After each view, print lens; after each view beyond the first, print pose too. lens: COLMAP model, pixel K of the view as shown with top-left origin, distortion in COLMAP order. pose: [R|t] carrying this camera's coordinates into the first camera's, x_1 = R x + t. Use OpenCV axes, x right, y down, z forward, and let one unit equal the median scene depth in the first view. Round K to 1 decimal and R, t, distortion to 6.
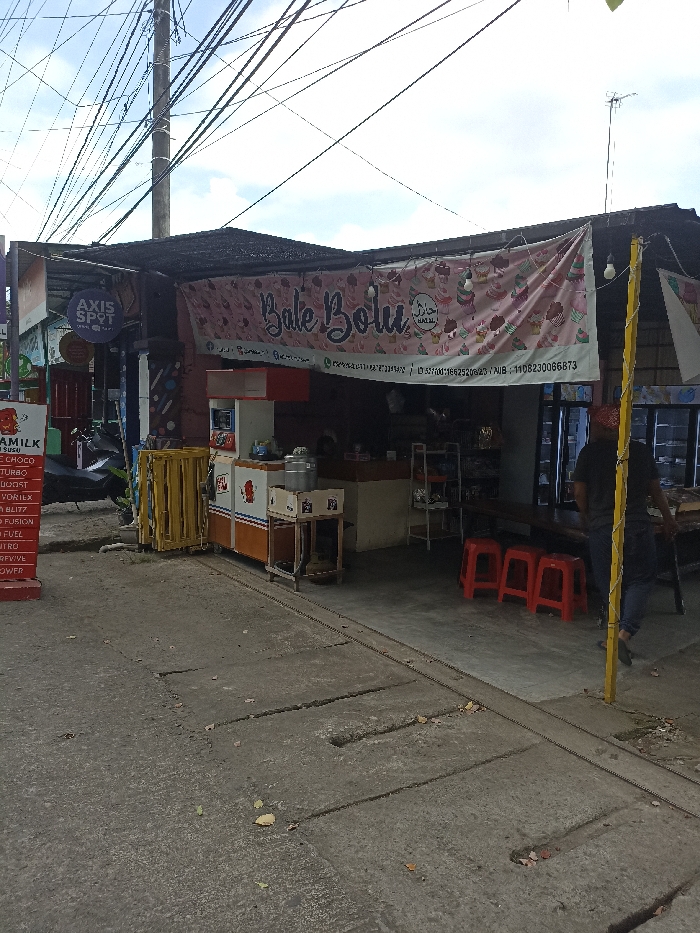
lens RADIAL K [[684.7, 0, 349.5], [0, 684.7, 464.6], [0, 0, 1]] dist [0.034112, -0.008994]
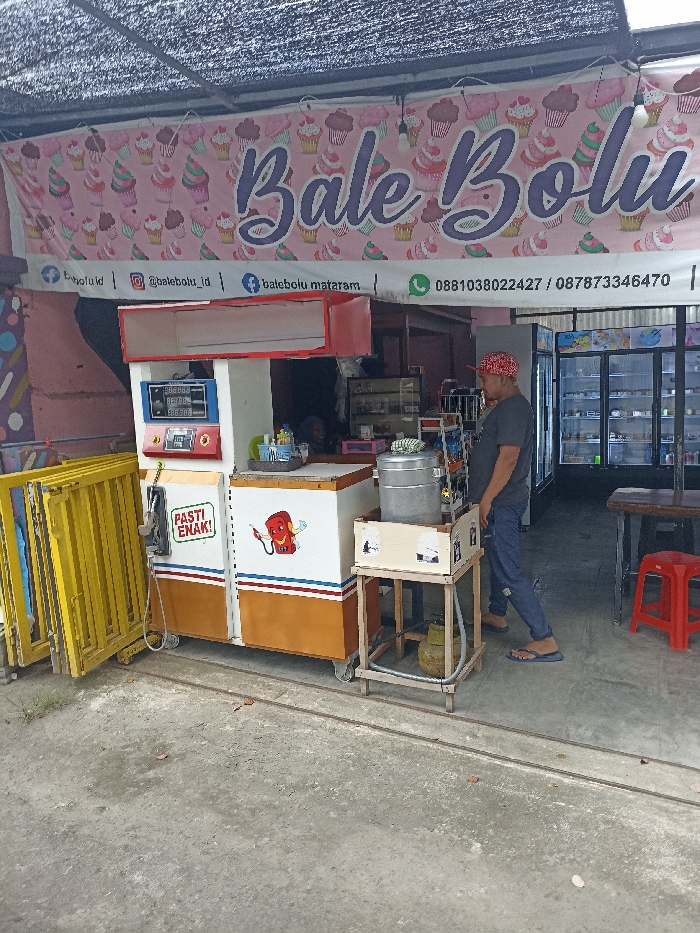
lens RADIAL K [[684.7, 0, 350.9], [0, 684.7, 469.7], [0, 0, 1]] dist [0.034112, -0.008994]
pose [[0.889353, -0.114341, 0.442693, -0.333820], [0.092739, 0.993211, 0.070223, -0.041909], [-0.447717, -0.021399, 0.893919, 0.518194]]
